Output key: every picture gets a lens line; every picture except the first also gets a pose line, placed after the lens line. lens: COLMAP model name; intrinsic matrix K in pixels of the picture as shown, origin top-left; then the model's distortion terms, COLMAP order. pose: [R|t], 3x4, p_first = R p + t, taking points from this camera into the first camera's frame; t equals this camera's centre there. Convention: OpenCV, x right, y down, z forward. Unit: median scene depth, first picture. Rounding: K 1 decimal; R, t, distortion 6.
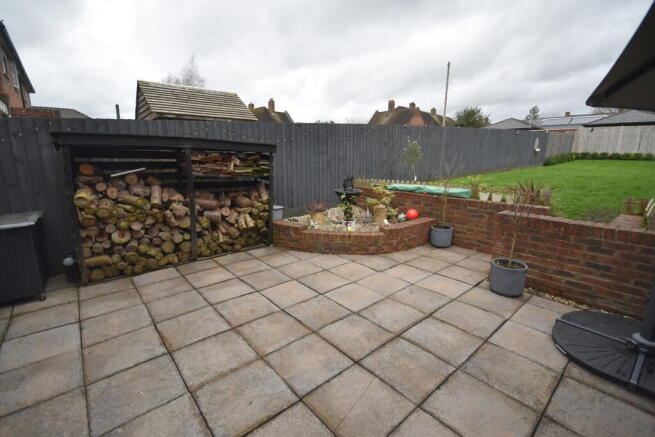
lens RADIAL K [[289.9, 0, 326.6], [0, 289.9, 221.1], [0, 0, 1]] dist [0.012941, -0.010548]
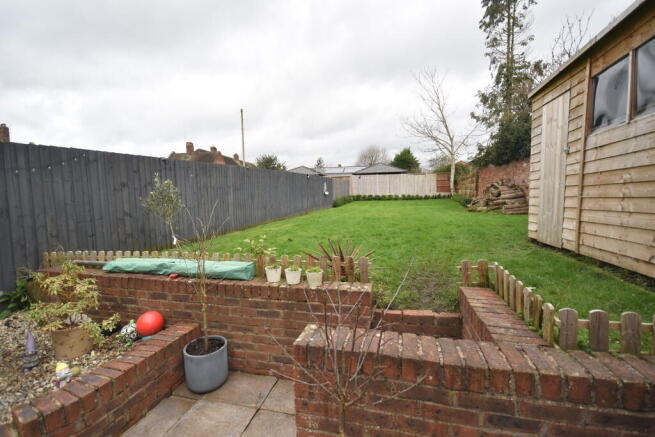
lens RADIAL K [[289.9, 0, 326.6], [0, 289.9, 221.1], [0, 0, 1]] dist [0.012941, -0.010548]
pose [[0.813227, -0.061789, 0.578658, 0.294811], [0.145786, 0.984271, -0.099782, -0.110546], [-0.563391, 0.165506, 0.809444, 0.453598]]
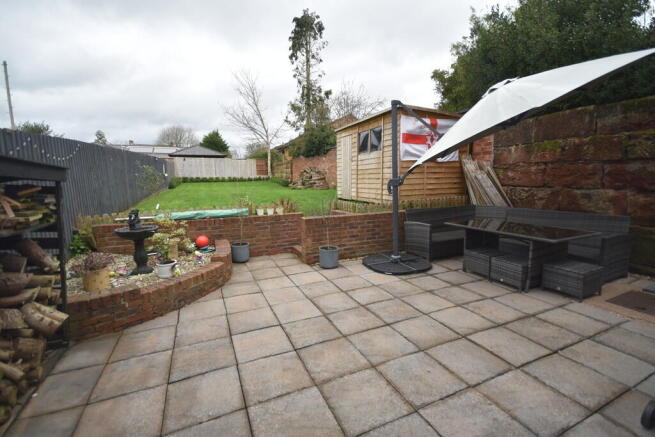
lens RADIAL K [[289.9, 0, 326.6], [0, 289.9, 221.1], [0, 0, 1]] dist [0.012941, -0.010548]
pose [[0.291662, -0.148637, 0.944902, -0.554847], [0.224376, 0.970921, 0.083471, -0.085013], [-0.929832, 0.187668, 0.316531, 0.326218]]
